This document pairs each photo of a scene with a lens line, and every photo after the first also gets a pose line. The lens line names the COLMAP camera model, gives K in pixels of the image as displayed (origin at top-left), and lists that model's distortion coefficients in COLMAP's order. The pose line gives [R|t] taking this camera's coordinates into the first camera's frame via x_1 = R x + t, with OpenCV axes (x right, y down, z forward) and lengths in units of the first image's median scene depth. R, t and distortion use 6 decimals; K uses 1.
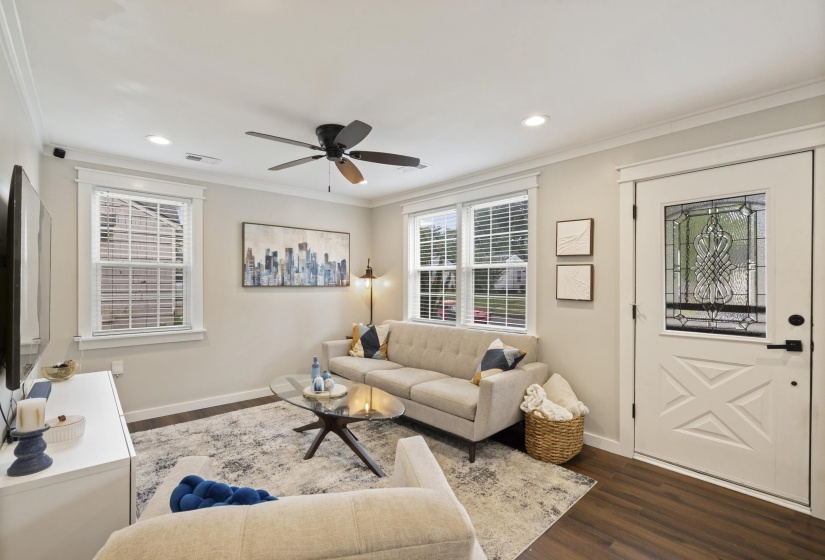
lens RADIAL K [[374.3, 0, 405.1], [0, 374.3, 286.1], [0, 0, 1]] dist [-0.008017, 0.001396]
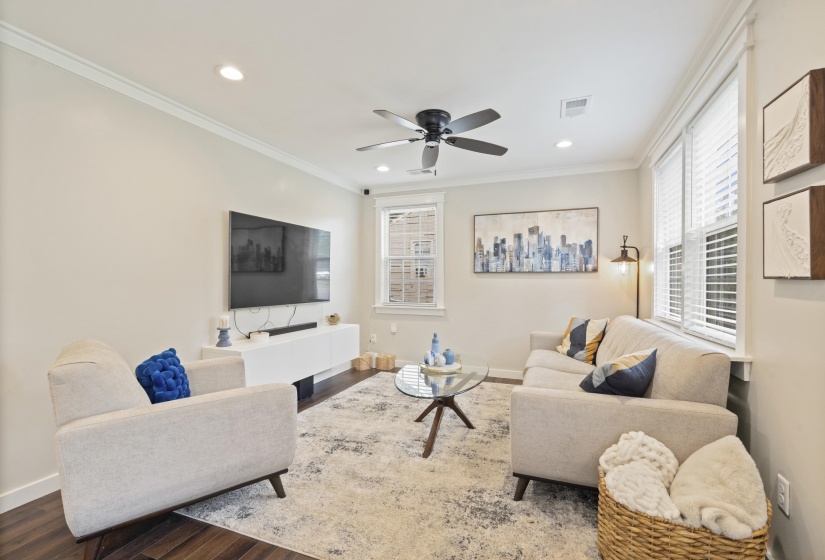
lens RADIAL K [[374.3, 0, 404.0], [0, 374.3, 282.7], [0, 0, 1]] dist [-0.008017, 0.001396]
pose [[0.444092, 0.003584, -0.895974, 0.453646], [-0.009918, 0.999950, -0.000916, 0.032455], [0.895926, 0.009293, 0.444105, 0.298335]]
